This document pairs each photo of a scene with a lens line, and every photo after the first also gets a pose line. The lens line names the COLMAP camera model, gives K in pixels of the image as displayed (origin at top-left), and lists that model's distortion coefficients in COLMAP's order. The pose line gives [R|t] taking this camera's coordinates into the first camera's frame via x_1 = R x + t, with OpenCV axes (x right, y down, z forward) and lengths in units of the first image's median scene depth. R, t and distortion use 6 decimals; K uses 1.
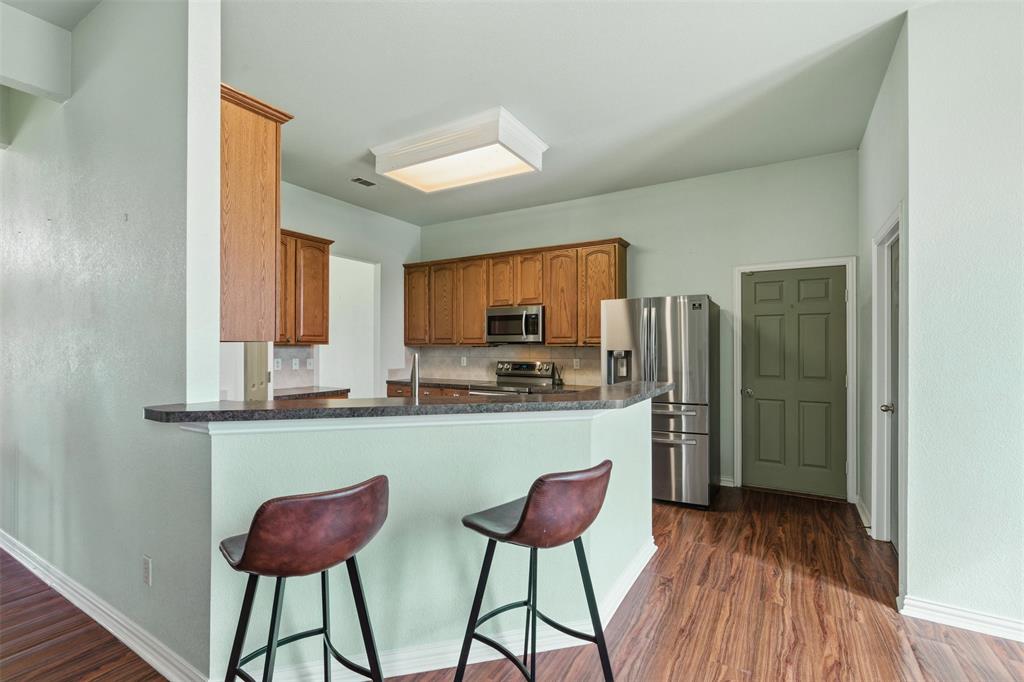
lens RADIAL K [[461.4, 0, 512.4], [0, 461.4, 346.0], [0, 0, 1]] dist [0.000574, -0.000018]
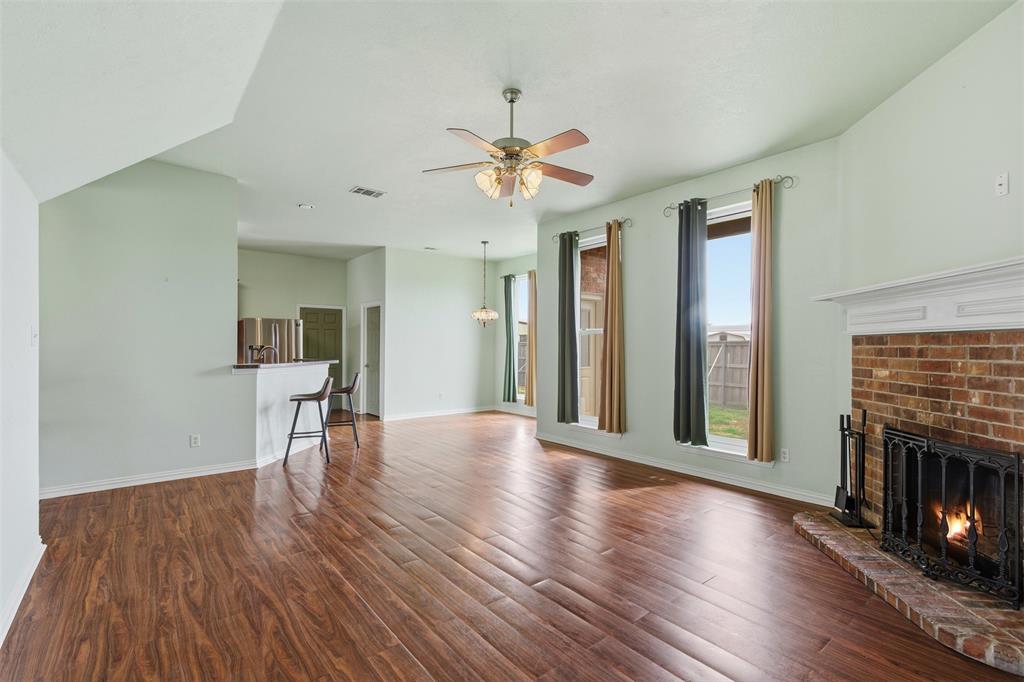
lens RADIAL K [[461.4, 0, 512.4], [0, 461.4, 346.0], [0, 0, 1]] dist [0.000574, -0.000018]
pose [[0.336788, -0.001547, 0.941579, -1.303678], [-0.008143, 0.999956, 0.004555, 0.003628], [-0.941545, -0.009201, 0.336761, -0.719212]]
